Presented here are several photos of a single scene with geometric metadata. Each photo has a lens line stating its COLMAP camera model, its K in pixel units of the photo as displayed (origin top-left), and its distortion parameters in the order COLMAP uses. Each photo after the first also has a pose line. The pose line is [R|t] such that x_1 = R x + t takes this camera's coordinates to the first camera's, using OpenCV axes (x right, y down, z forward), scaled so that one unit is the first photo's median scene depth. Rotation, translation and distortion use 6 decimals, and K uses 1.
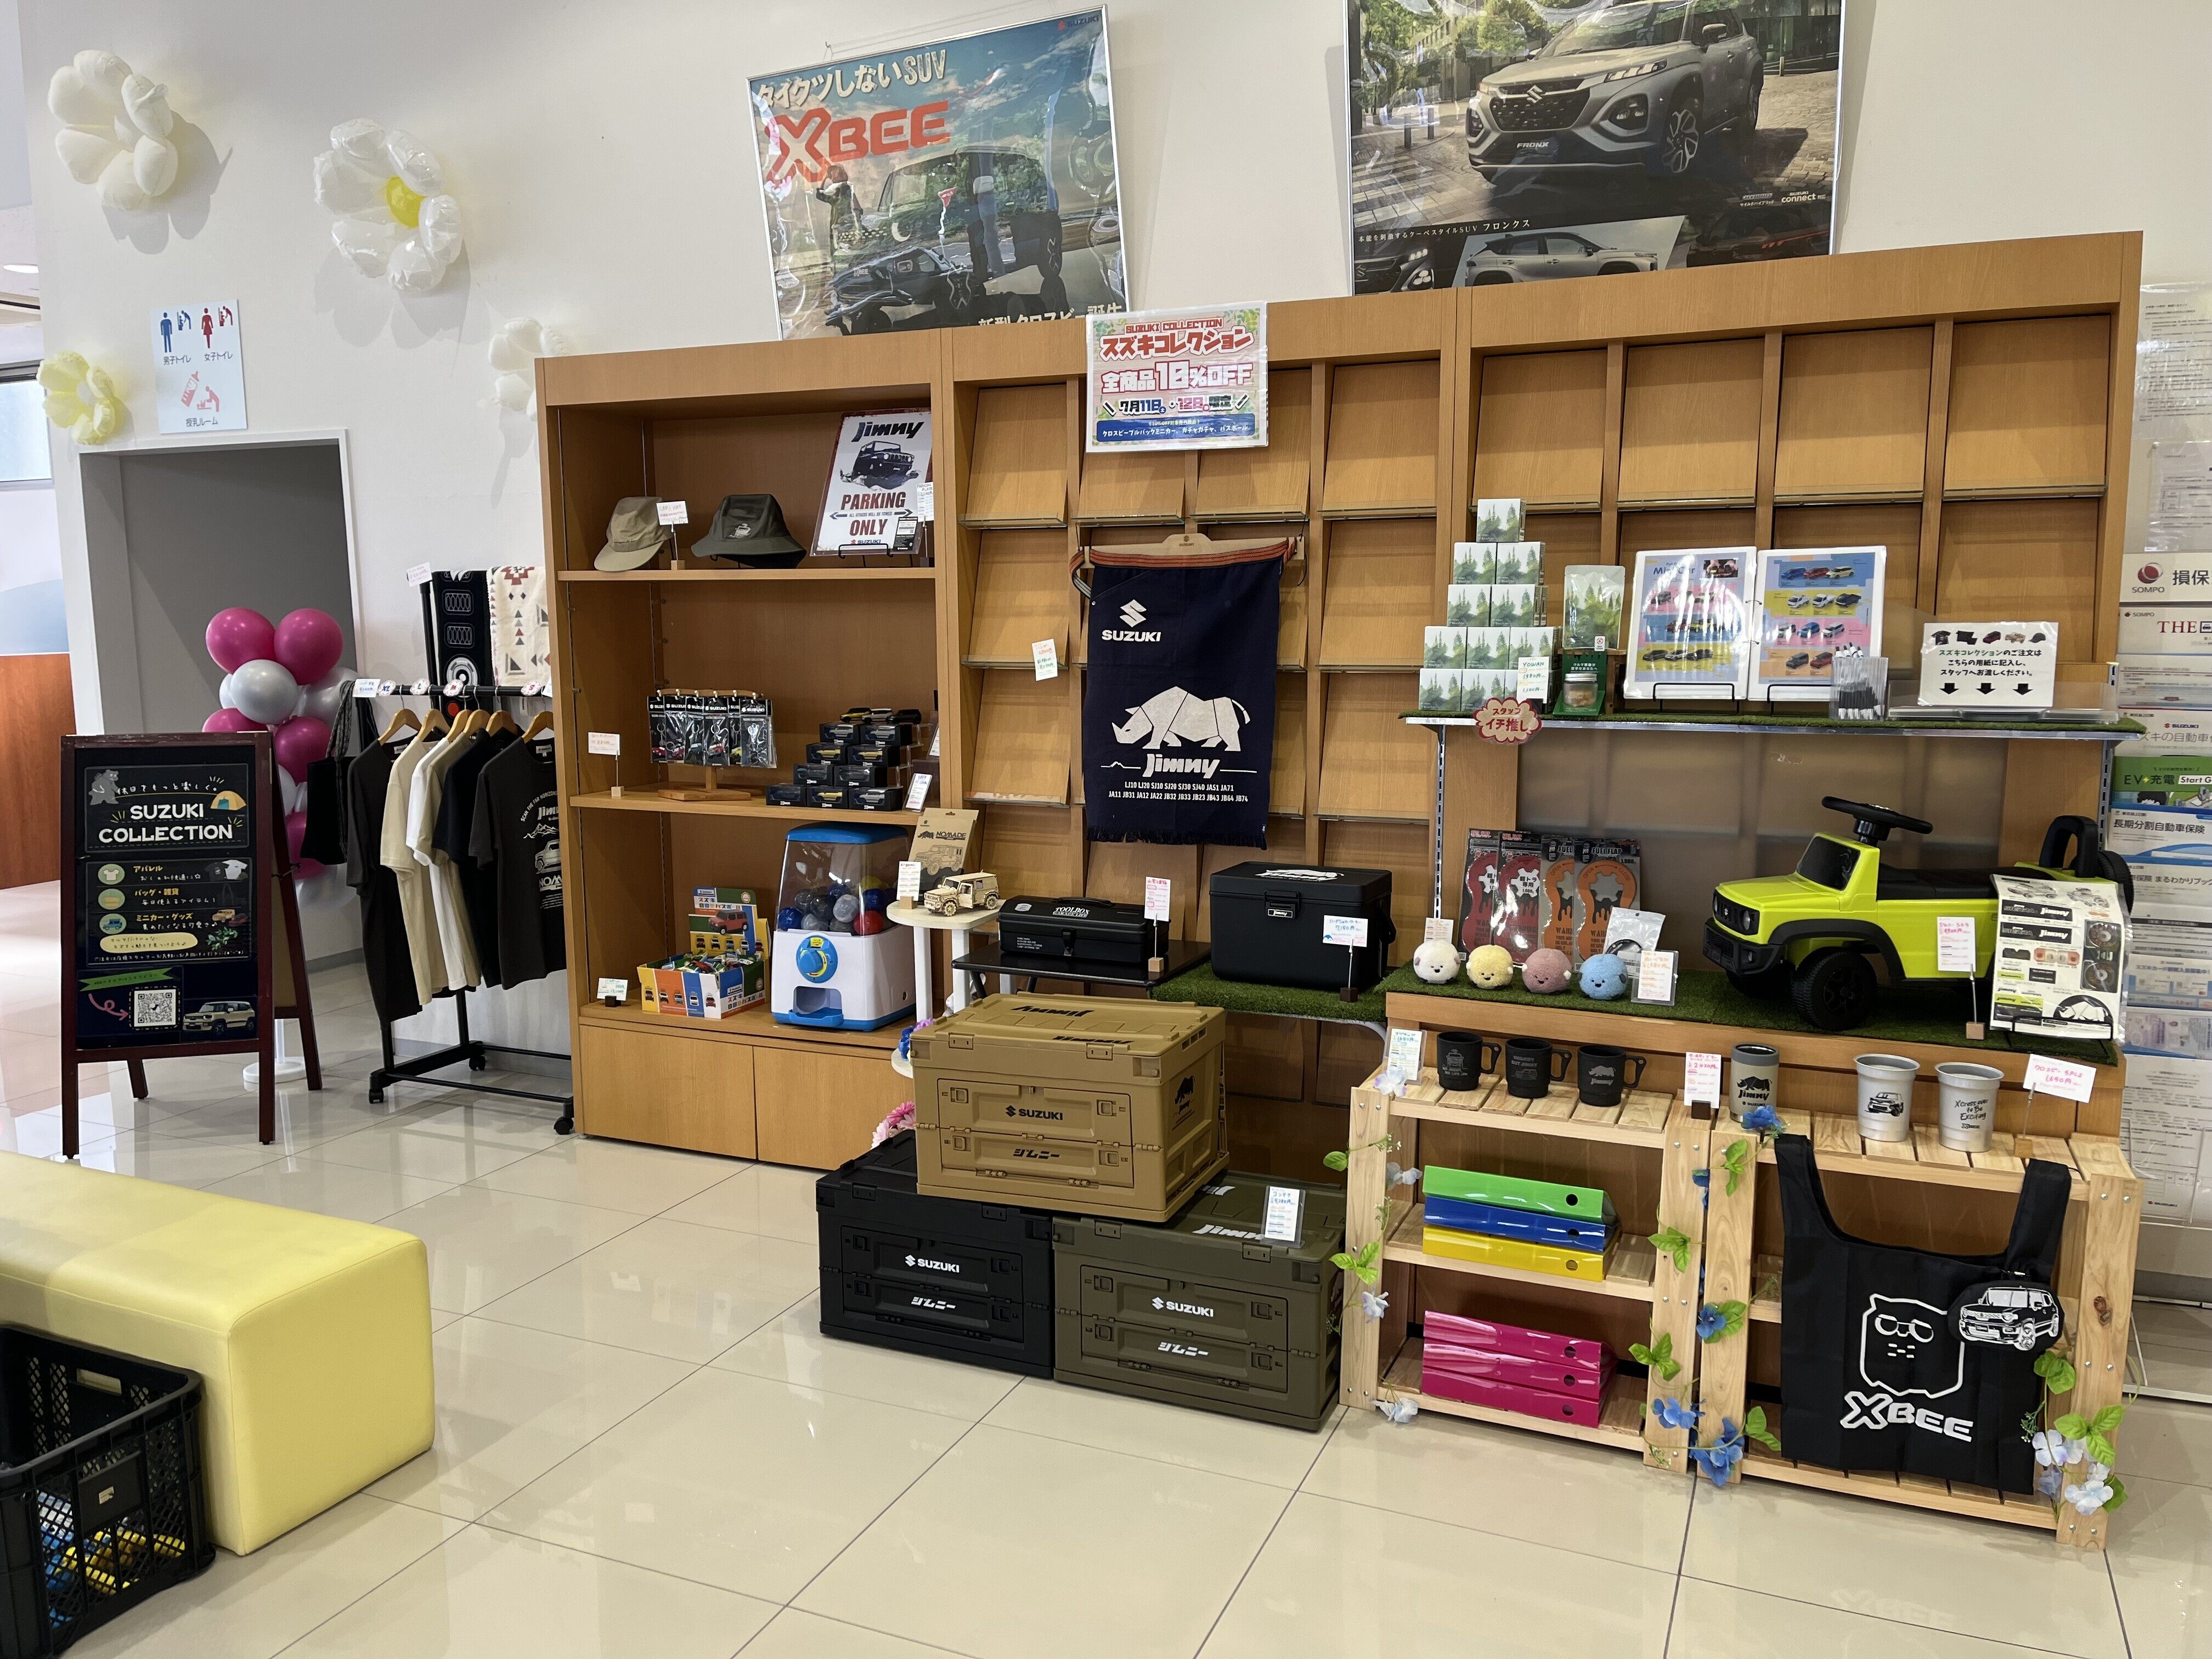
lens RADIAL K [[1680.7, 0, 1098.3], [0, 1680.7, 839.9], [0, 0, 1]] dist [0.040196, -0.049787]
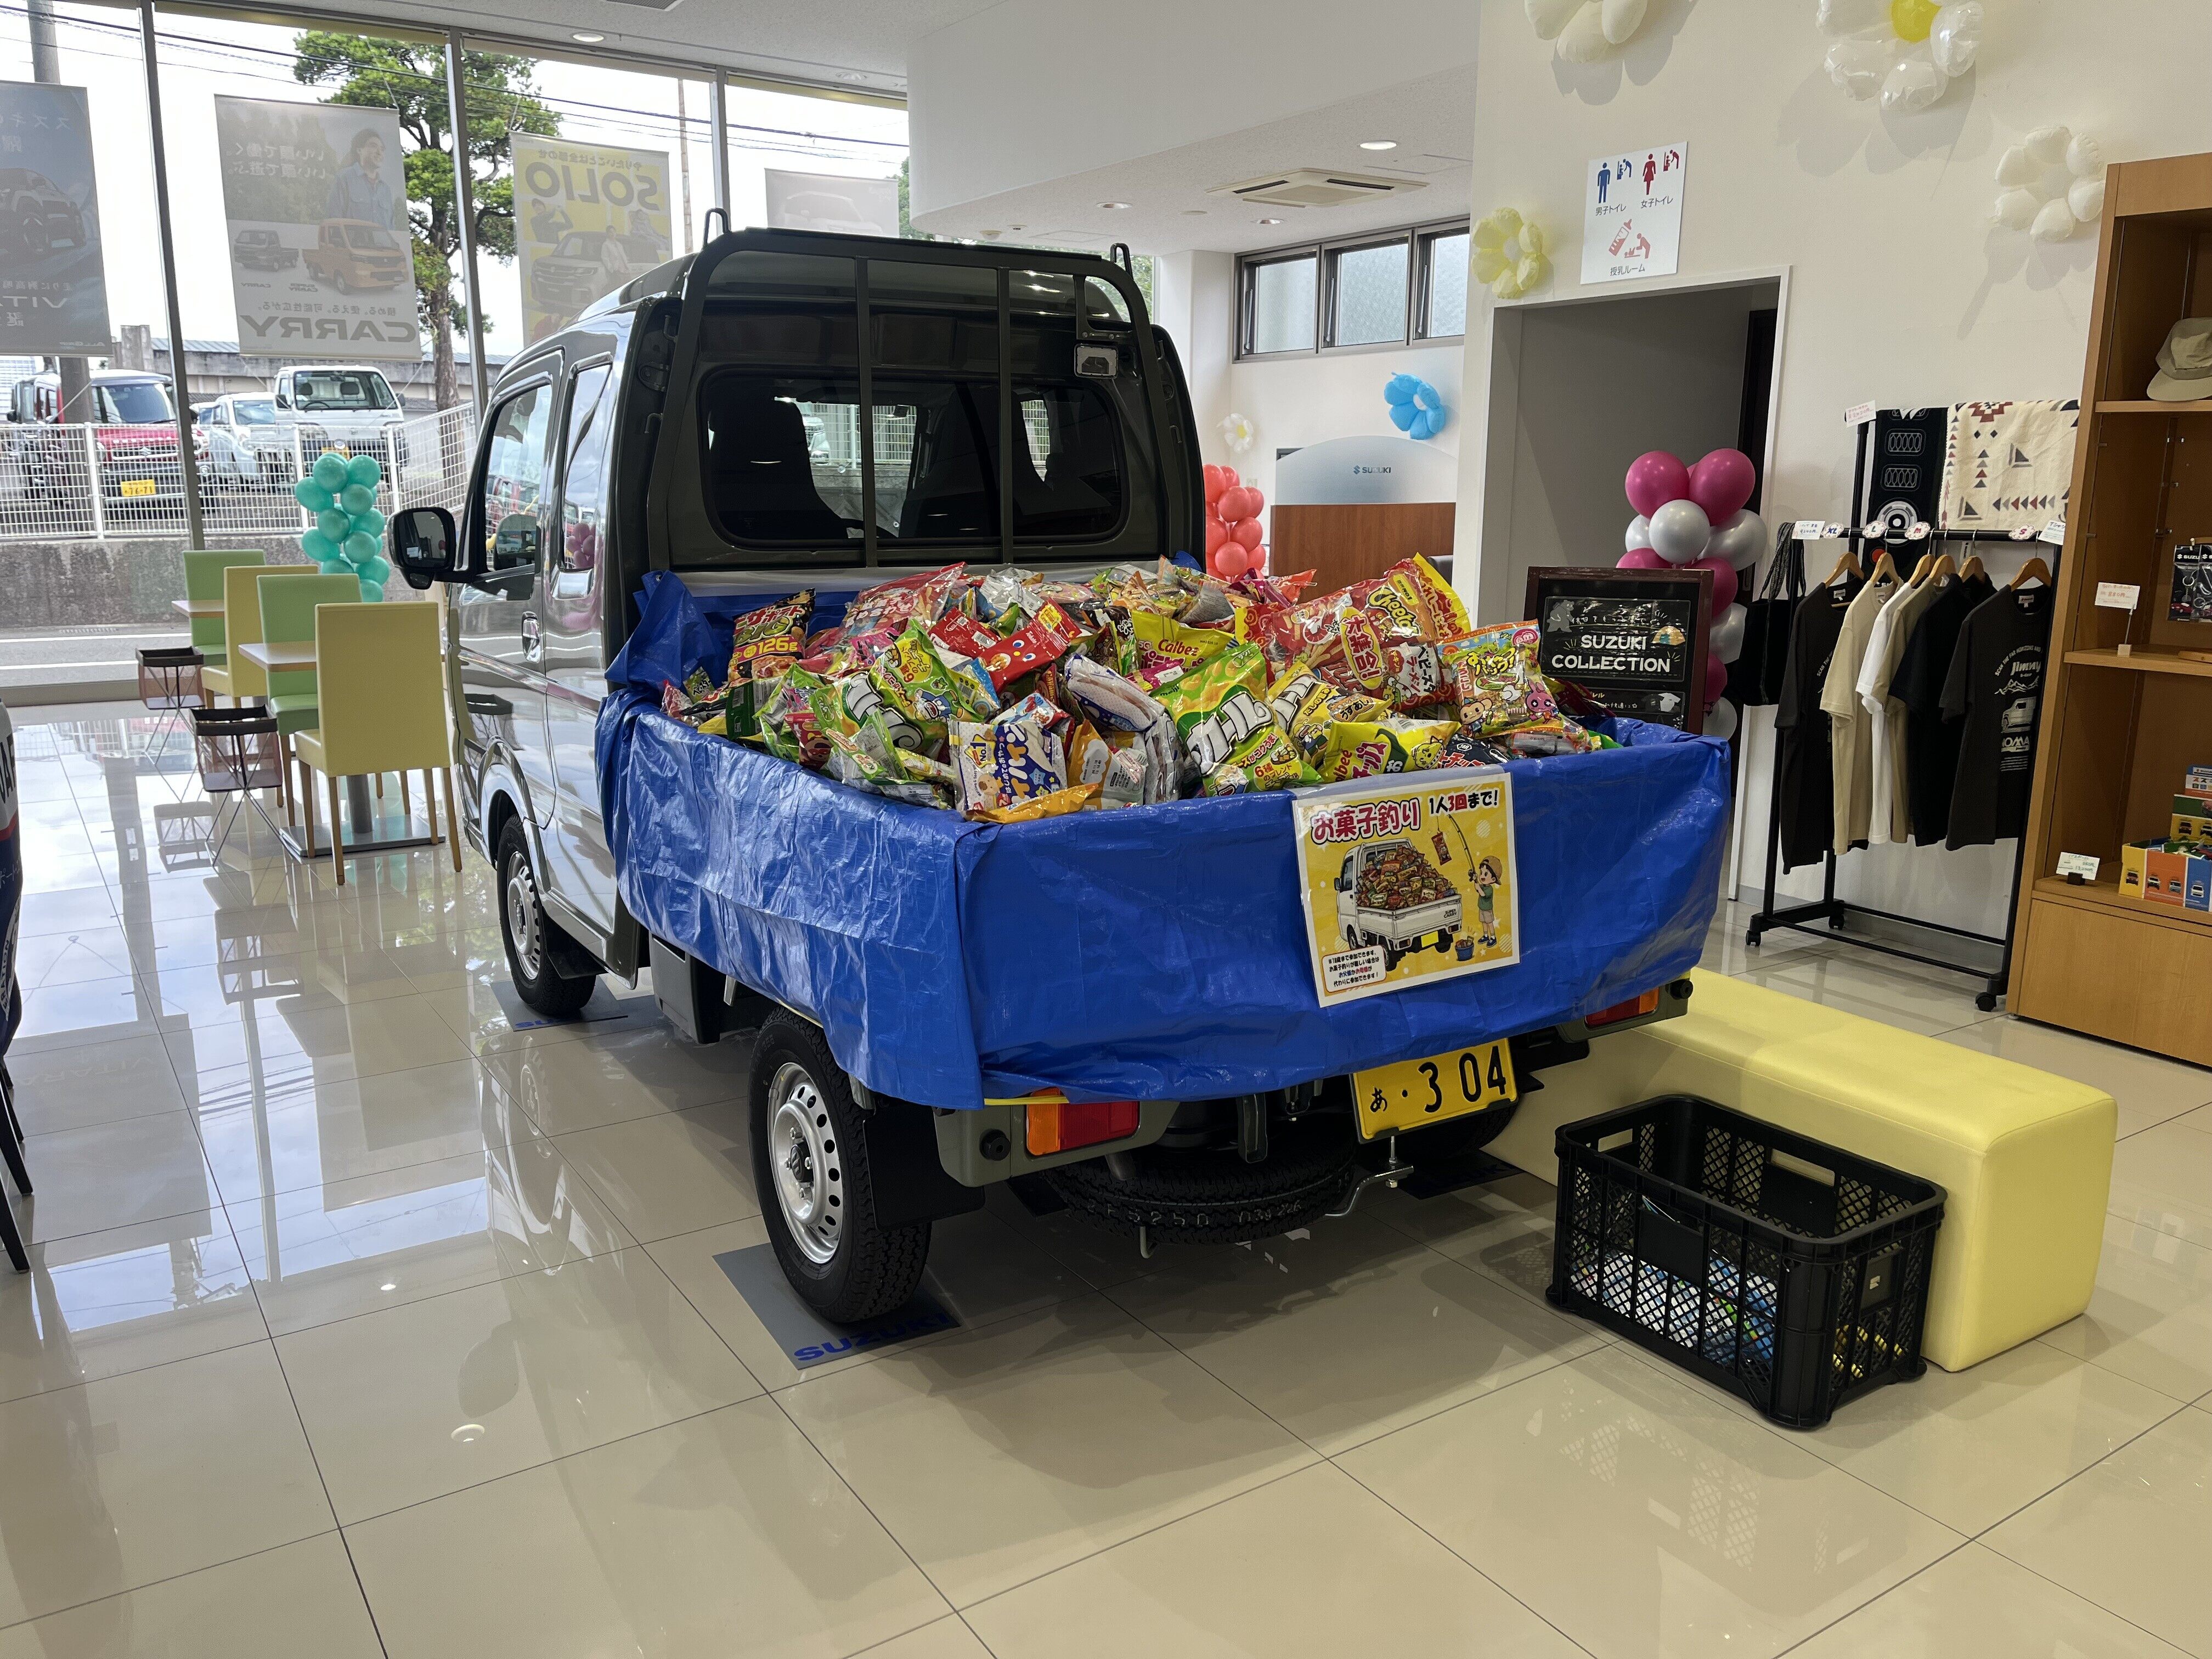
lens RADIAL K [[1680.7, 0, 1083.9], [0, 1680.7, 831.4], [0, 0, 1]] dist [0.040196, -0.049787]
pose [[0.827980, 0.124650, -0.546728, -0.228920], [-0.086612, 0.991709, 0.094933, 0.028644], [0.554028, -0.031250, 0.831911, -0.063461]]
